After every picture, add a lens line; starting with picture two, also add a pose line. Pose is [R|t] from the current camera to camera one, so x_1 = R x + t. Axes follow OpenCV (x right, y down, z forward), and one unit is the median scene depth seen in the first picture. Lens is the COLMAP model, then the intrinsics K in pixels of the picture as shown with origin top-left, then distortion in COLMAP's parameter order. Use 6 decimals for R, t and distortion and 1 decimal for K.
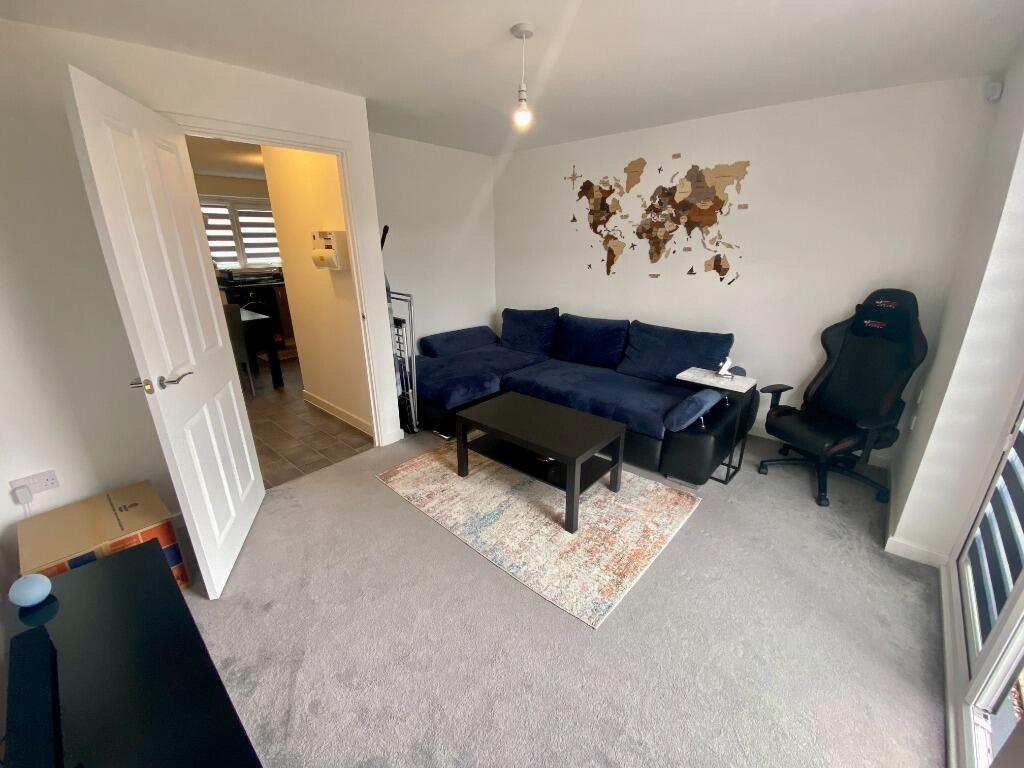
lens RADIAL K [[412.8, 0, 504.4], [0, 412.8, 389.8], [0, 0, 1]] dist [-0.027025, -0.004648]
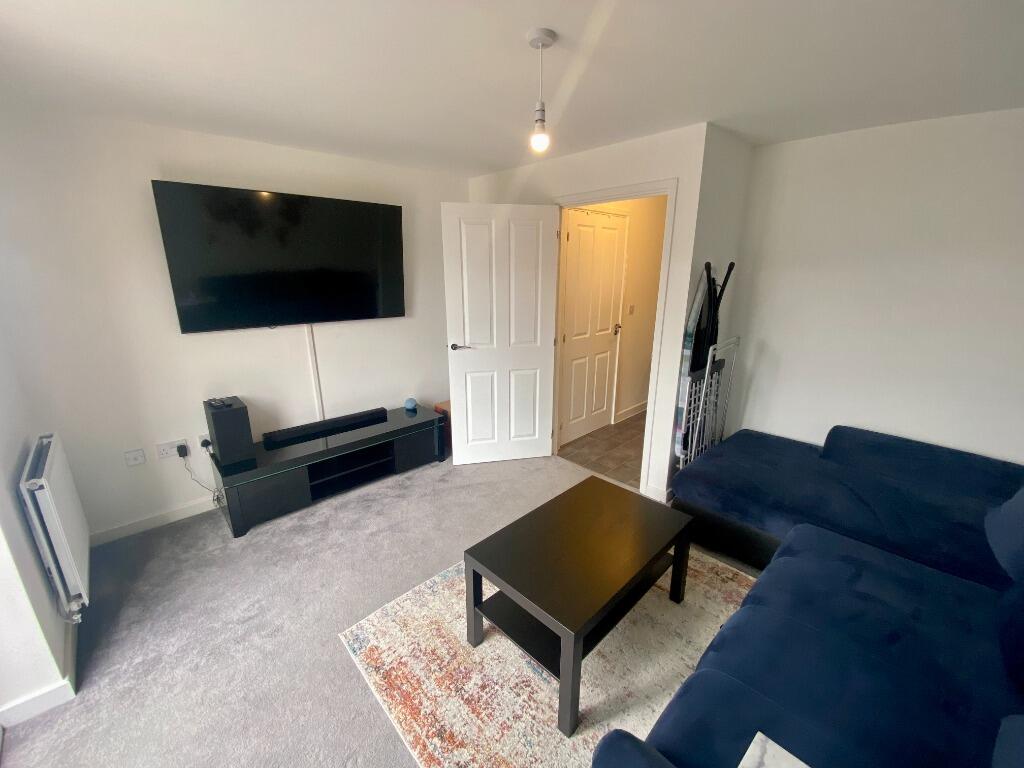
lens RADIAL K [[412.8, 0, 513.2], [0, 412.8, 383.7], [0, 0, 1]] dist [-0.027025, -0.004648]
pose [[-0.071334, 0.274632, -0.958900, 0.563519], [-0.339096, 0.897413, 0.282248, -0.257101], [0.938044, 0.345292, 0.029111, 0.631605]]
